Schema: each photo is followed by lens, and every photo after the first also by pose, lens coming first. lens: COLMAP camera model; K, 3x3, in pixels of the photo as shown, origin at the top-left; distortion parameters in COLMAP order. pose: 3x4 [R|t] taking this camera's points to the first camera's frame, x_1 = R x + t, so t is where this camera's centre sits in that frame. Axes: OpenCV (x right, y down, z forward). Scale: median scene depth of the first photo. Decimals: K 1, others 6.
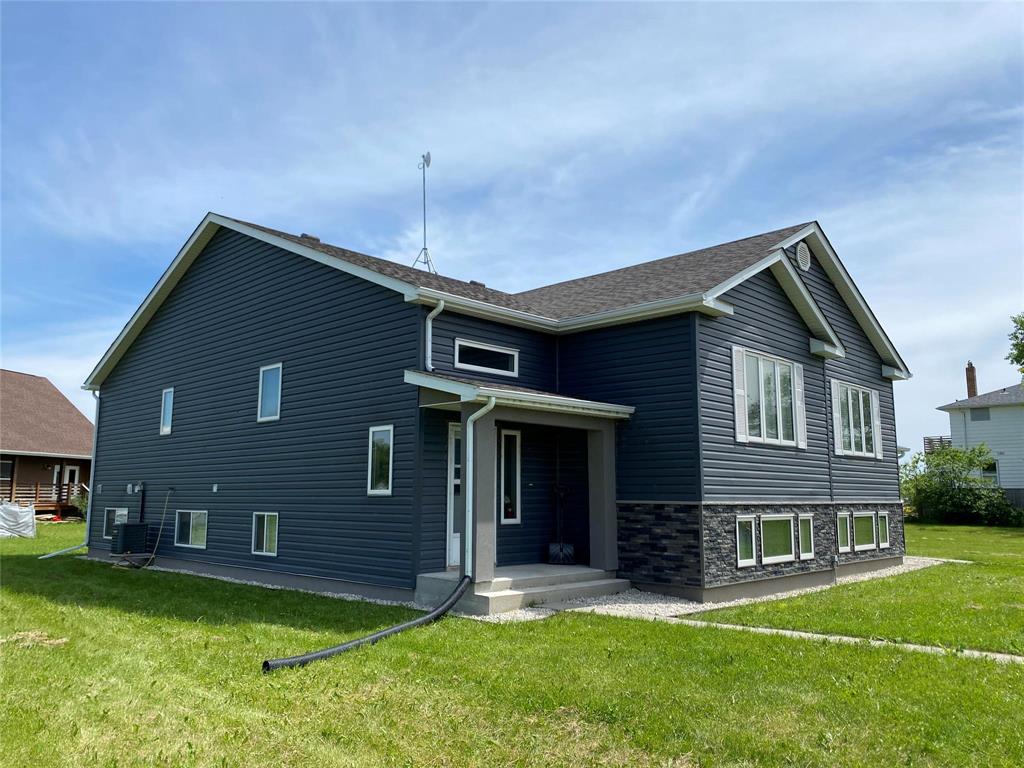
lens RADIAL K [[788.5, 0, 512.0], [0, 788.5, 384.0], [0, 0, 1]] dist [0.001115, -0.007241]
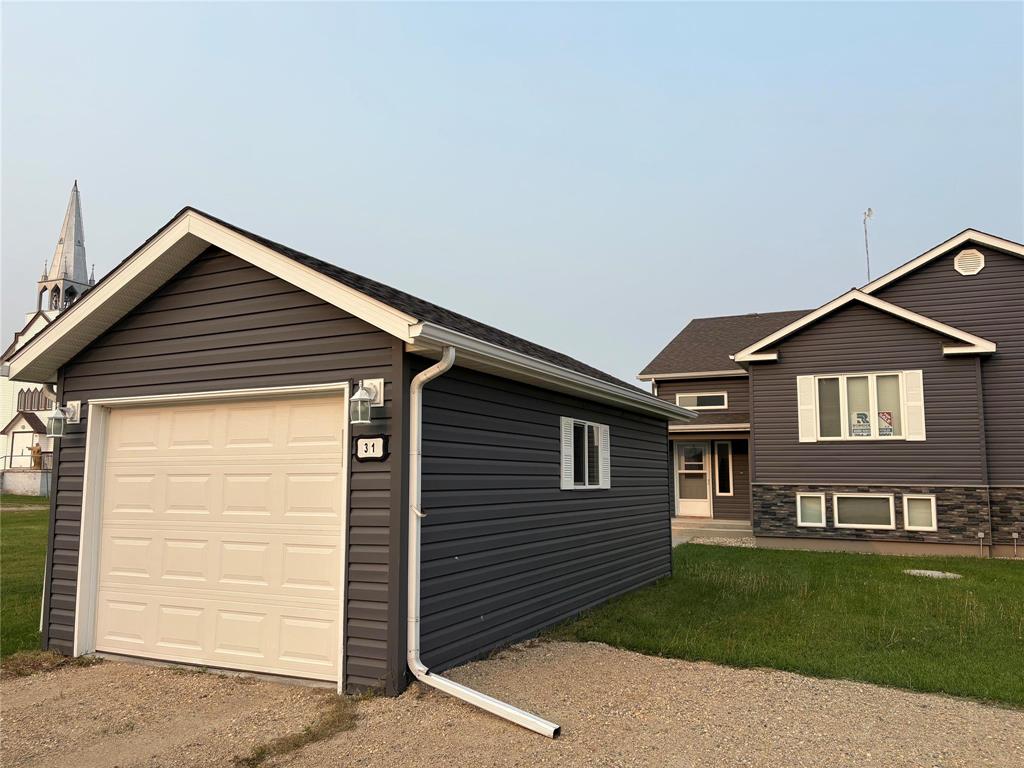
lens RADIAL K [[763.2, 0, 510.4], [0, 763.2, 398.4], [0, 0, 1]] dist [0.030825, -0.000392]
pose [[0.343798, -0.097720, -0.933945, 1.325440], [0.131922, 0.989733, -0.054995, -0.000691], [0.929731, -0.104300, 0.353160, 0.001883]]
